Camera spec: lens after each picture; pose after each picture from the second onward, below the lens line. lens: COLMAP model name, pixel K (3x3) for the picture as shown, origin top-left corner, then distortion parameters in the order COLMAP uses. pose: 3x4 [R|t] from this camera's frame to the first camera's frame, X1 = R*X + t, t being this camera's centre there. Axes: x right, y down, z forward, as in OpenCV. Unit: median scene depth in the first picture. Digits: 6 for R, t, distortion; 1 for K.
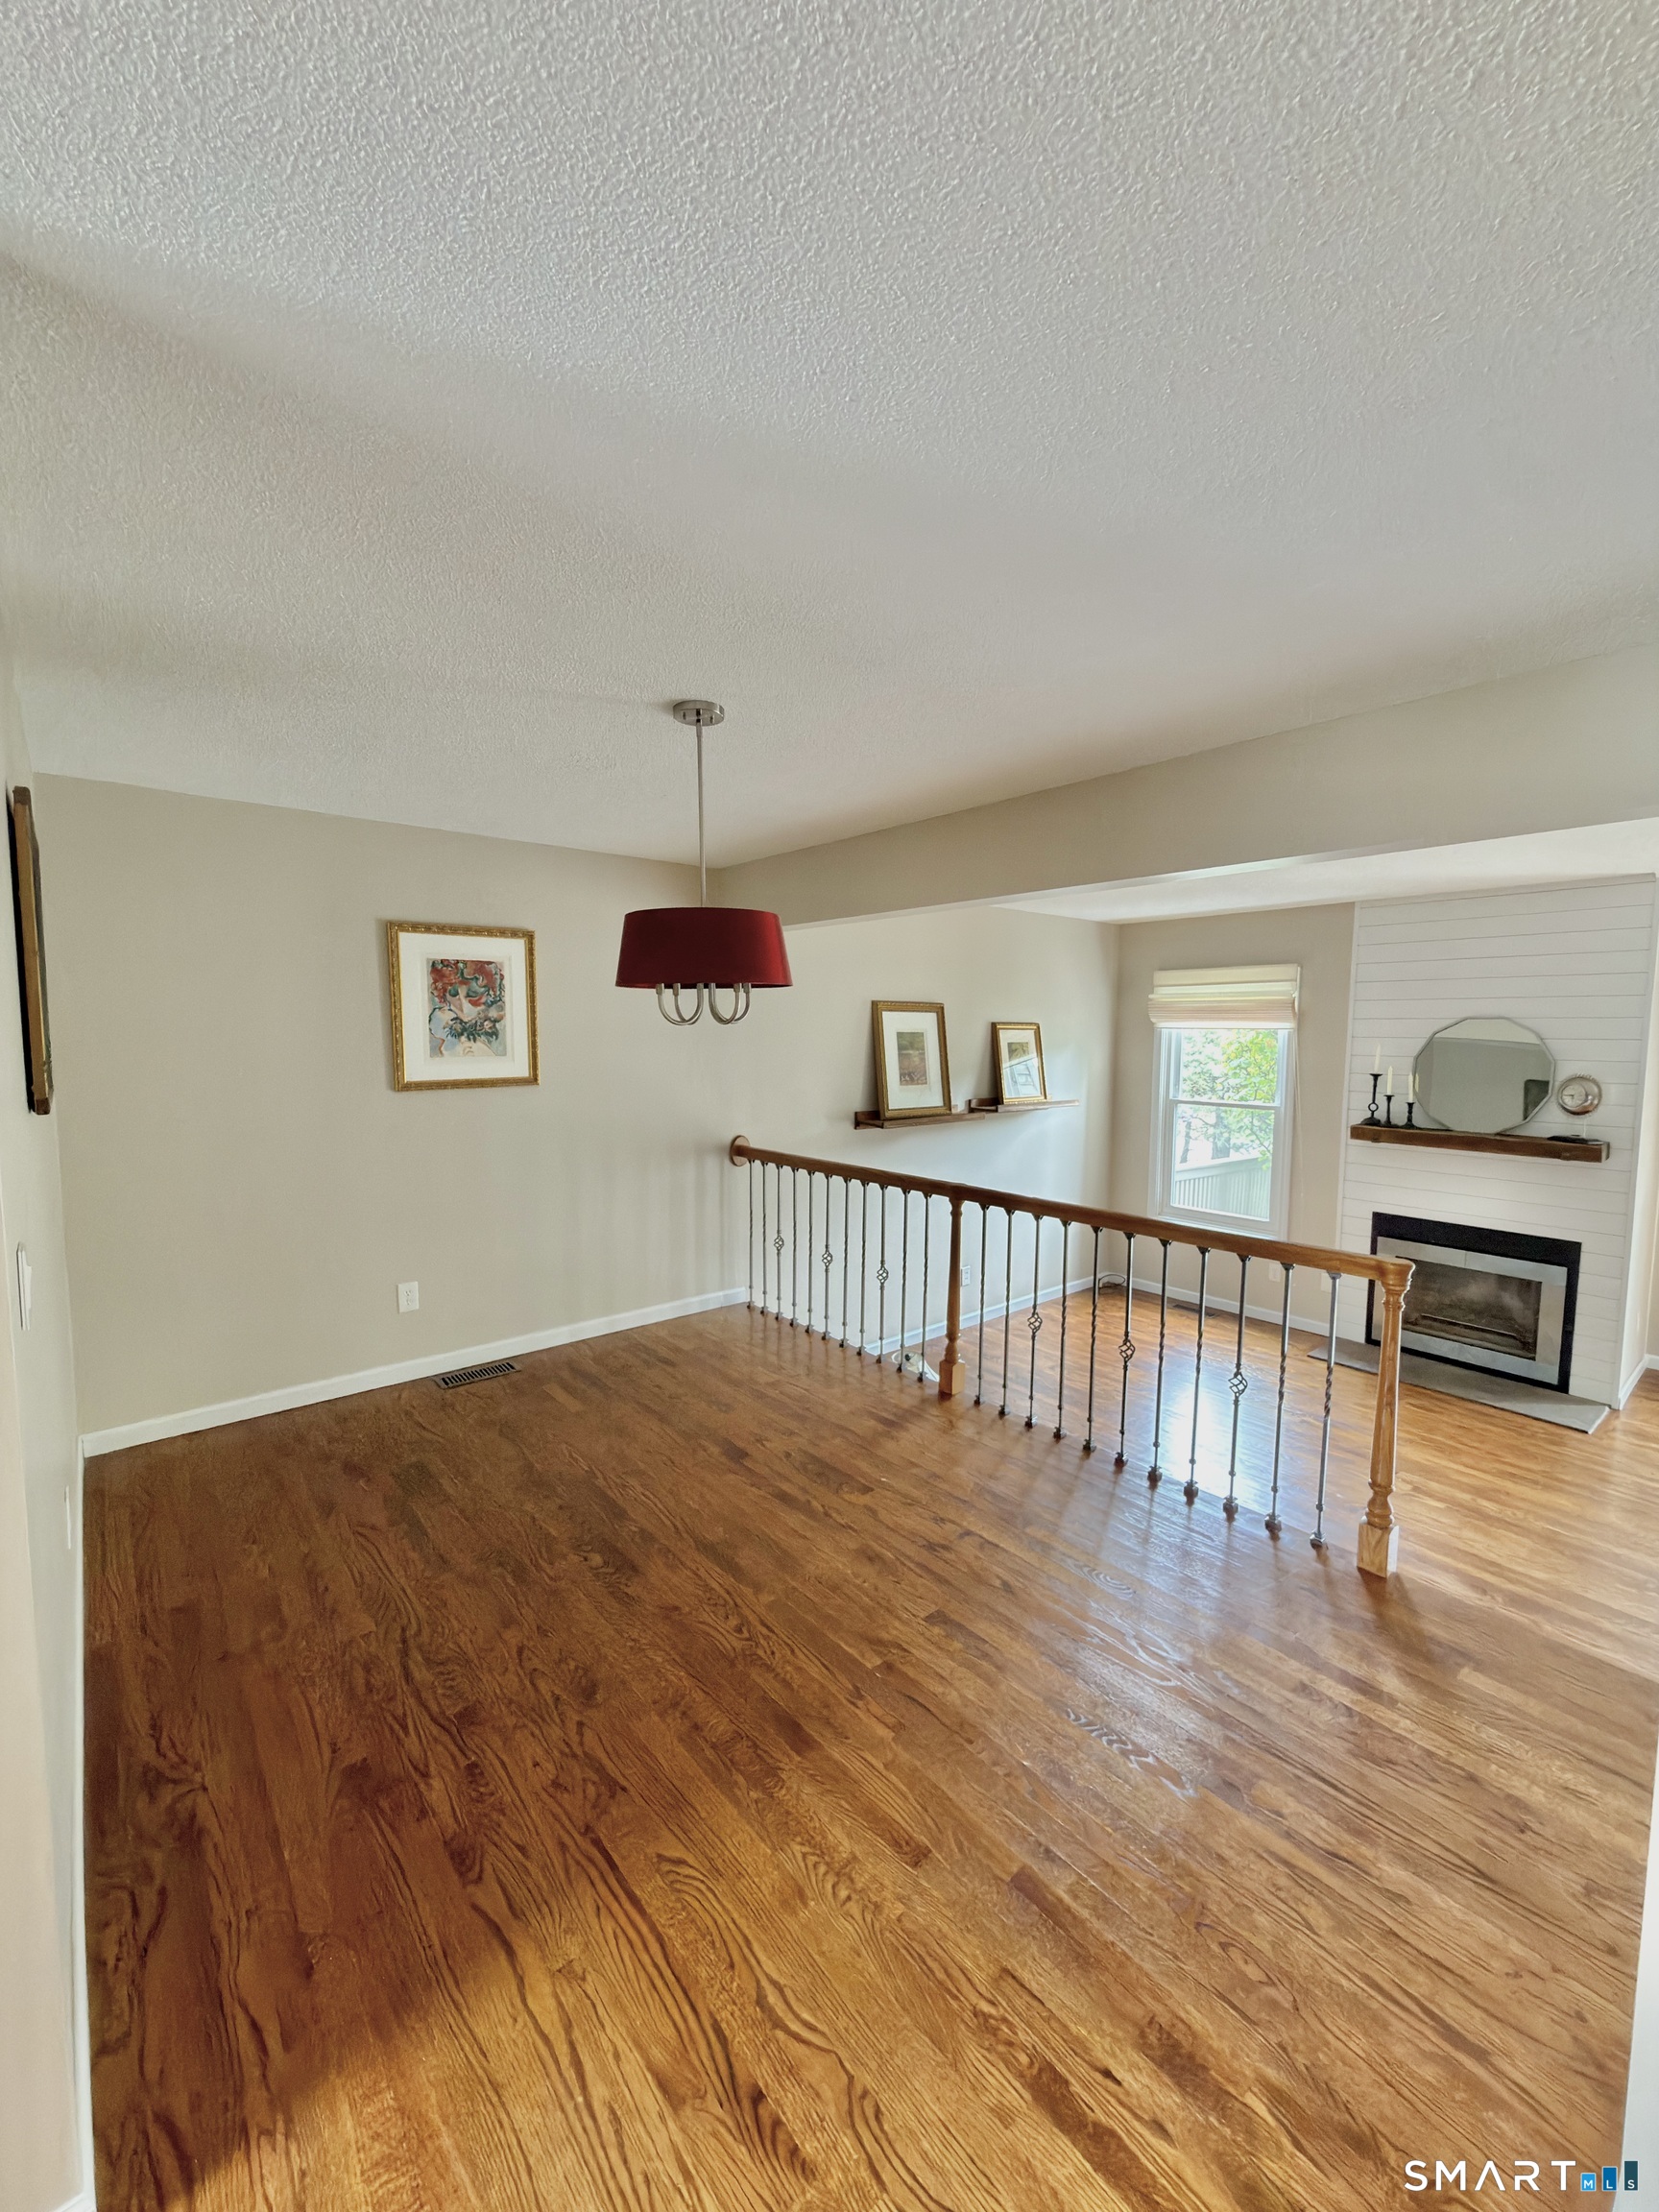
lens RADIAL K [[882.7, 0, 826.2], [0, 882.7, 1106.8], [0, 0, 1]] dist [0.001168, 0.000069]
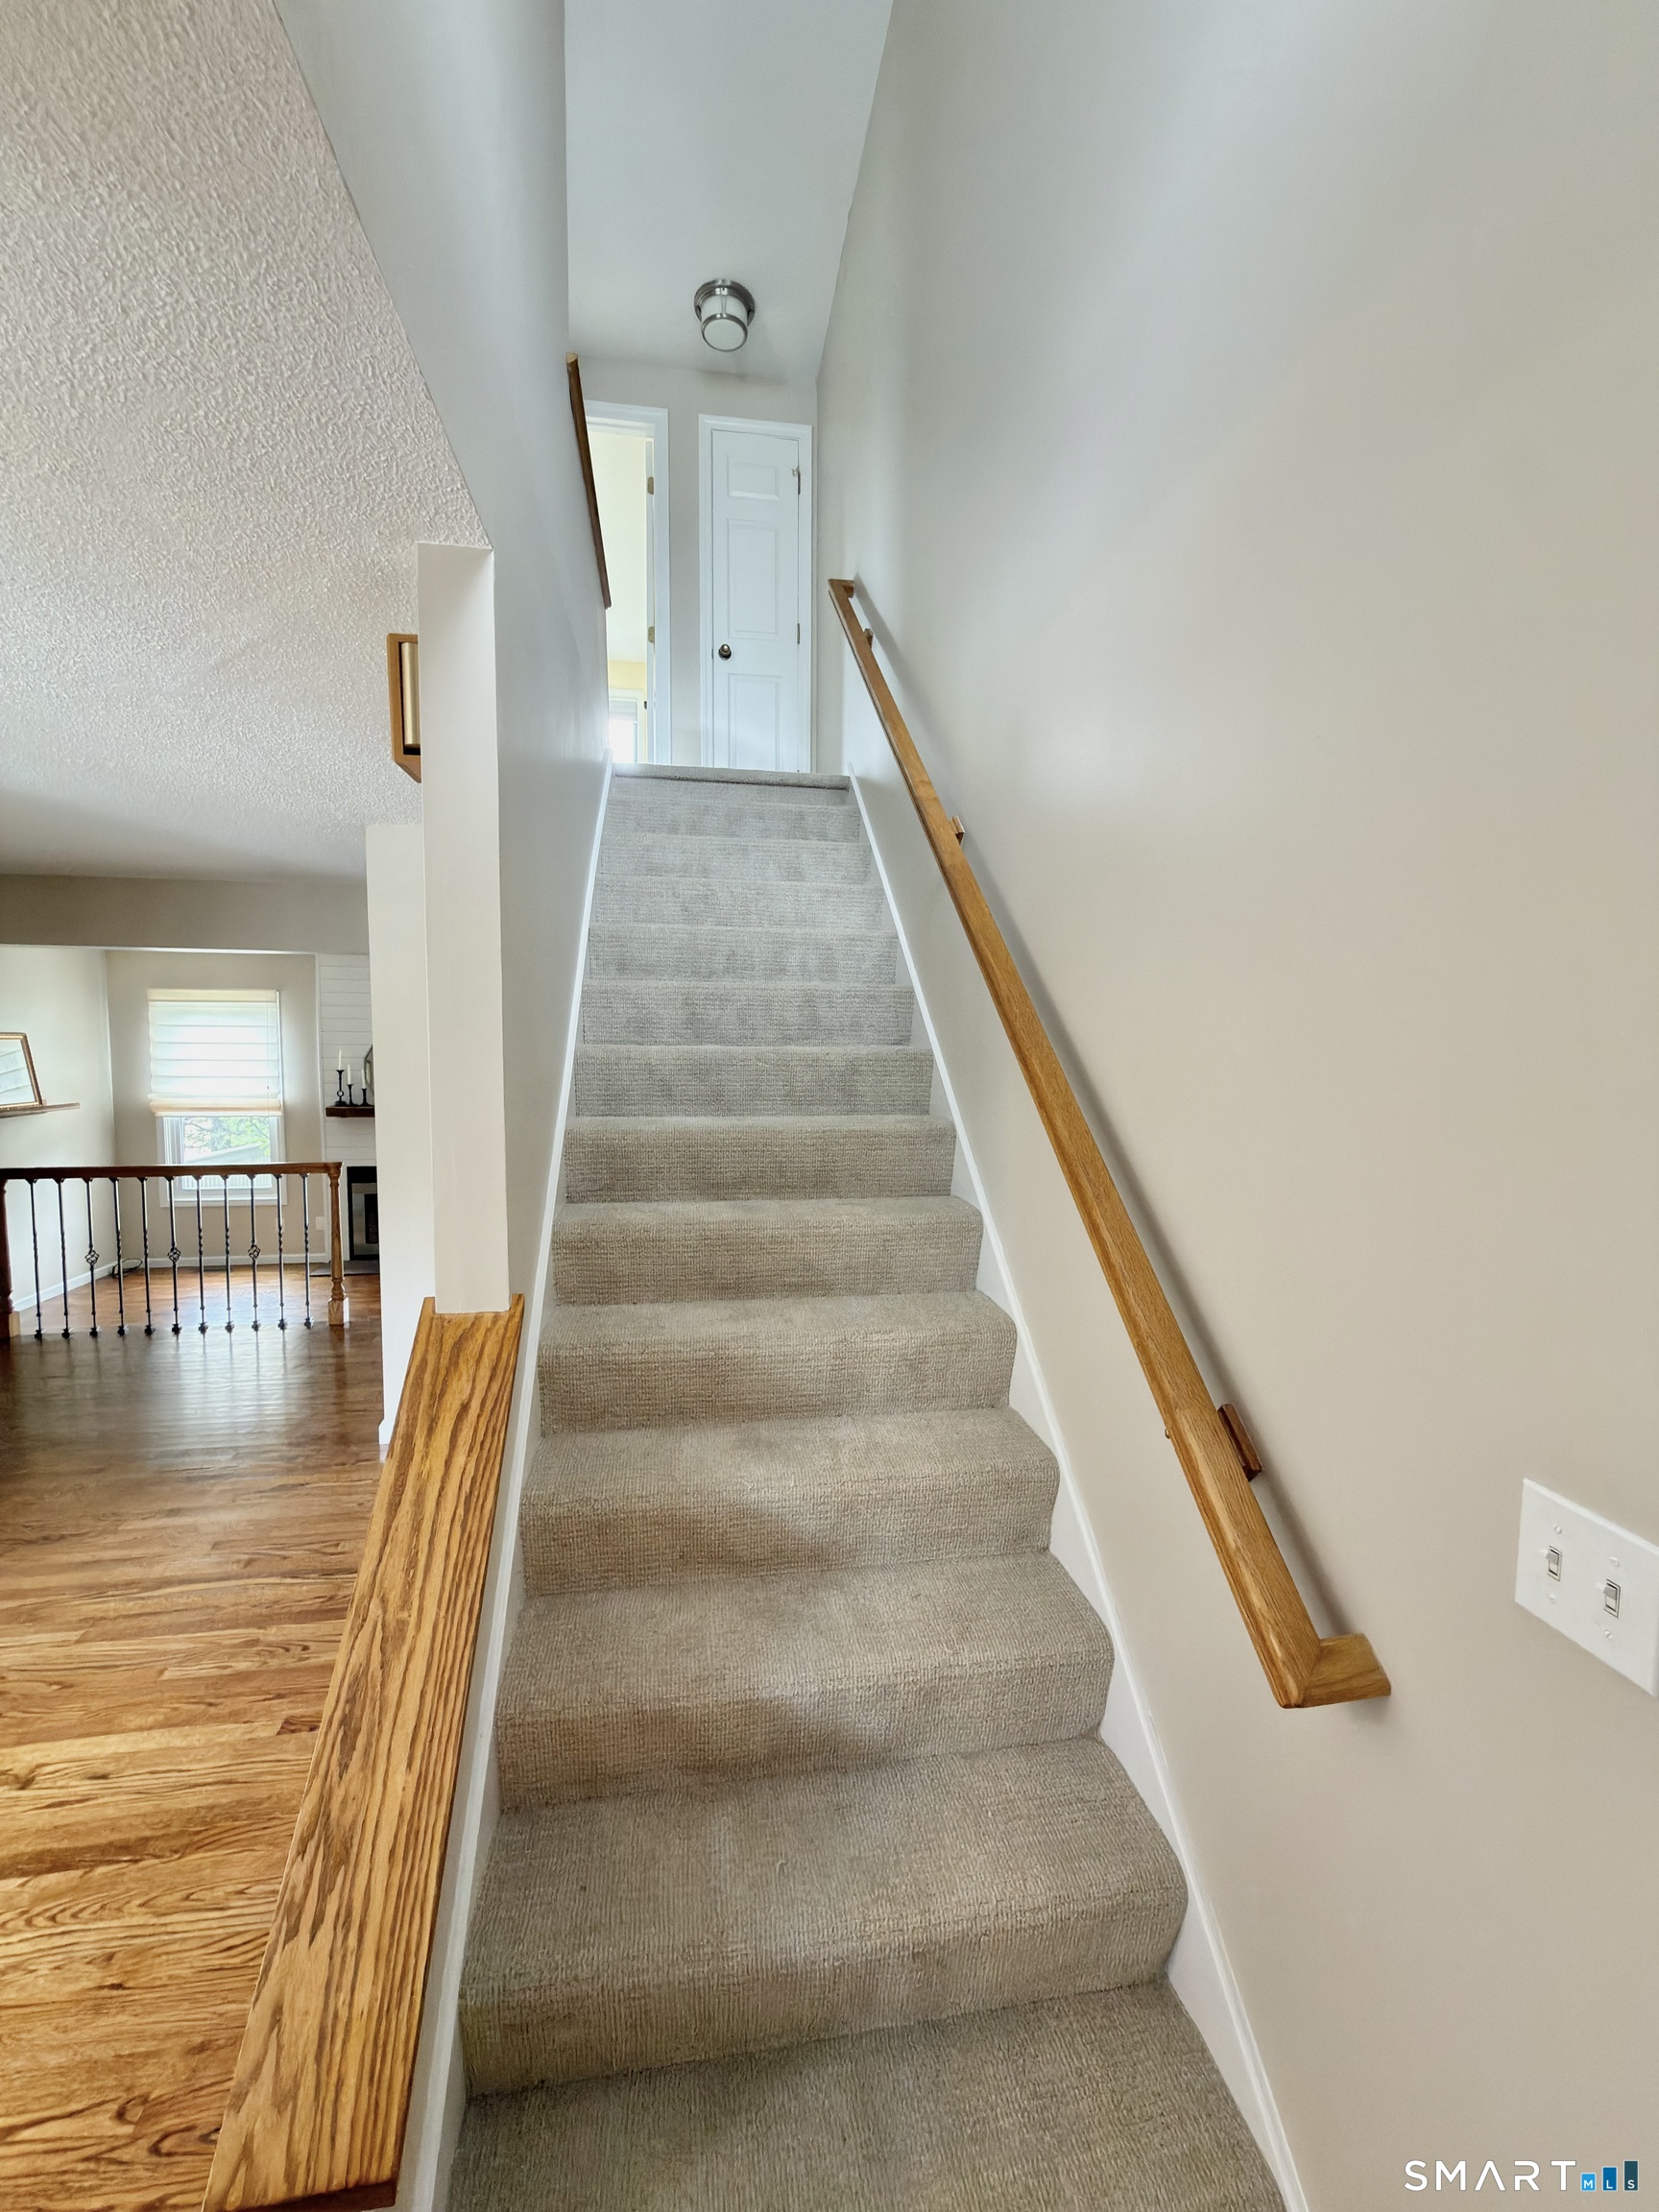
lens RADIAL K [[882.7, 0, 826.2], [0, 882.7, 1106.8], [0, 0, 1]] dist [0.001168, 0.000069]
pose [[0.515462, -0.066559, 0.854324, -0.230714], [0.069108, 0.996960, 0.035975, 0.028600], [-0.854121, 0.040496, 0.518495, -0.480774]]
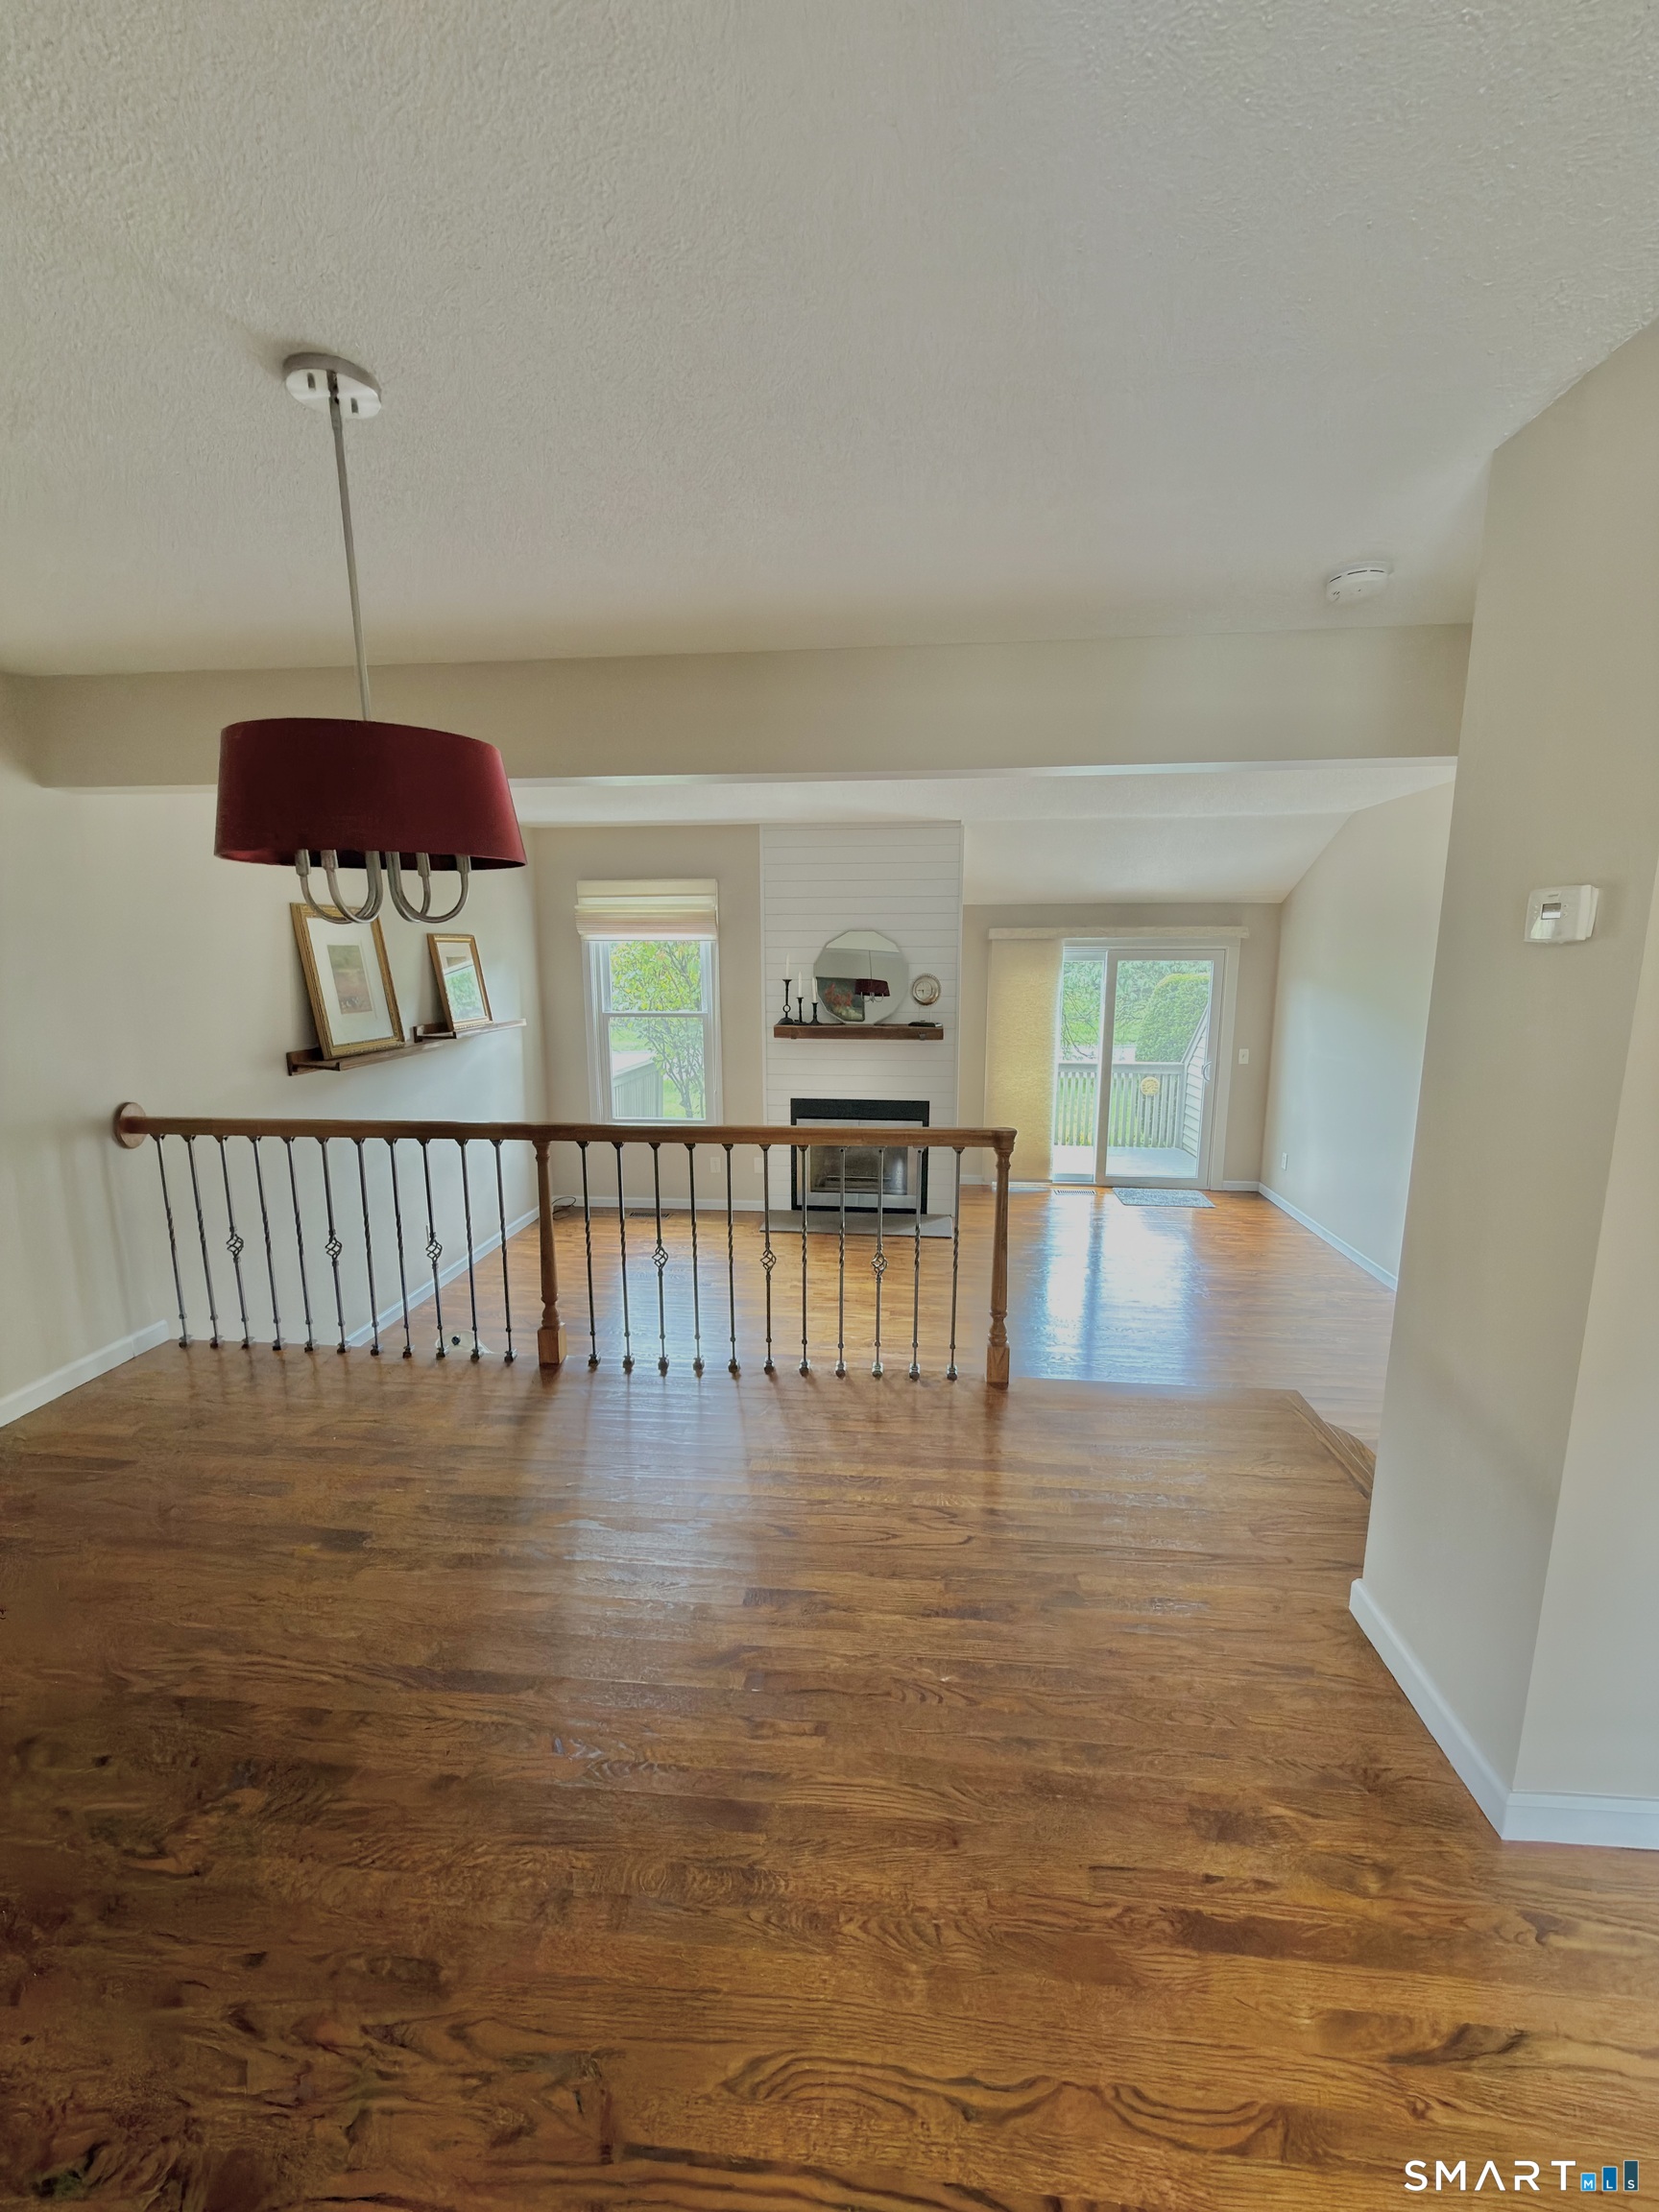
lens RADIAL K [[880.2, 0, 825.0], [0, 880.2, 1106.4], [0, 0, 1]] dist [-0.000819, 0.000742]
pose [[0.716110, -0.131351, 0.685517, -0.178005], [0.067334, 0.990553, 0.119460, -0.008404], [-0.694732, -0.039388, 0.718189, 0.157067]]
